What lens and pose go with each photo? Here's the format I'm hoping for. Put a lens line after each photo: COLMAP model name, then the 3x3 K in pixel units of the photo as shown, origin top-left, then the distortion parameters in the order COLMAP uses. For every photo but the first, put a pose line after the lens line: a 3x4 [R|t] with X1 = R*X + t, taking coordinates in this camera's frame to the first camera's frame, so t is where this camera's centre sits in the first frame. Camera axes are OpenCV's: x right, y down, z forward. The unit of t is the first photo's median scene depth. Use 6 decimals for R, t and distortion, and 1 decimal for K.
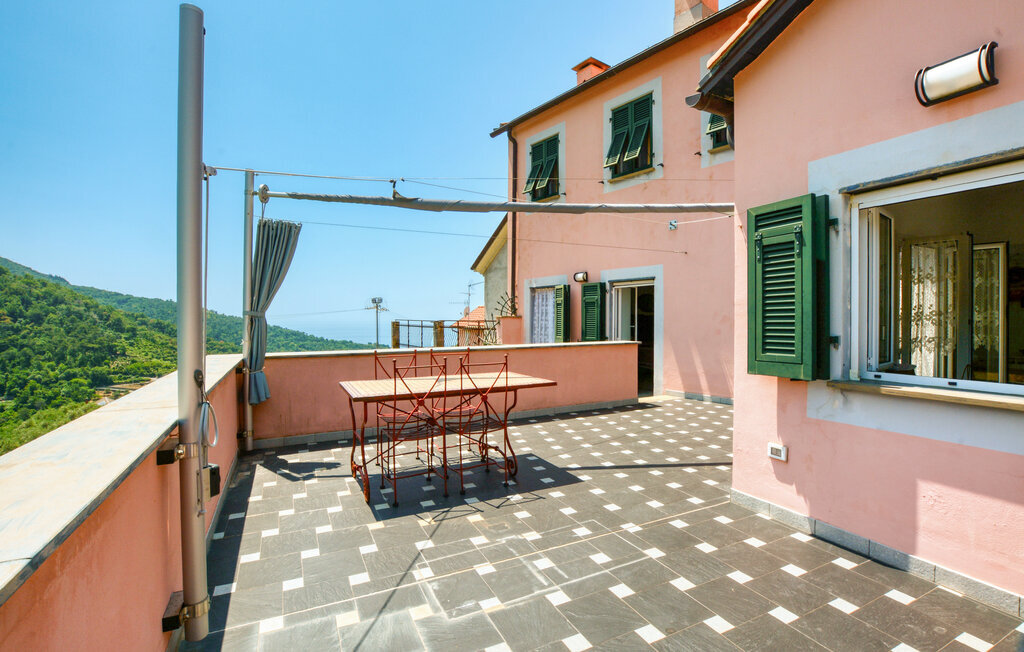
lens RADIAL K [[464.5, 0, 513.3], [0, 464.5, 321.3], [0, 0, 1]] dist [-0.019379, 0.000250]
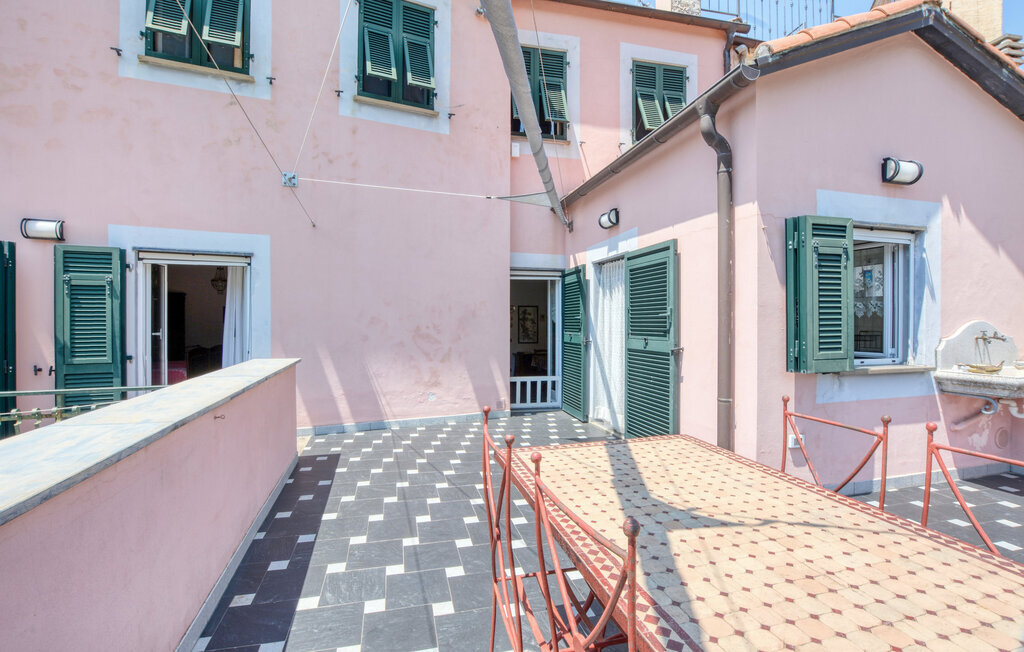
lens RADIAL K [[477.0, 0, 512.0], [0, 477.0, 326.0], [0, 0, 1]] dist [-0.023412, -0.000101]
pose [[0.200452, -0.008556, 0.979666, -0.251990], [0.004339, 0.999960, 0.007845, -0.001737], [-0.979694, 0.002678, 0.200482, 0.541053]]
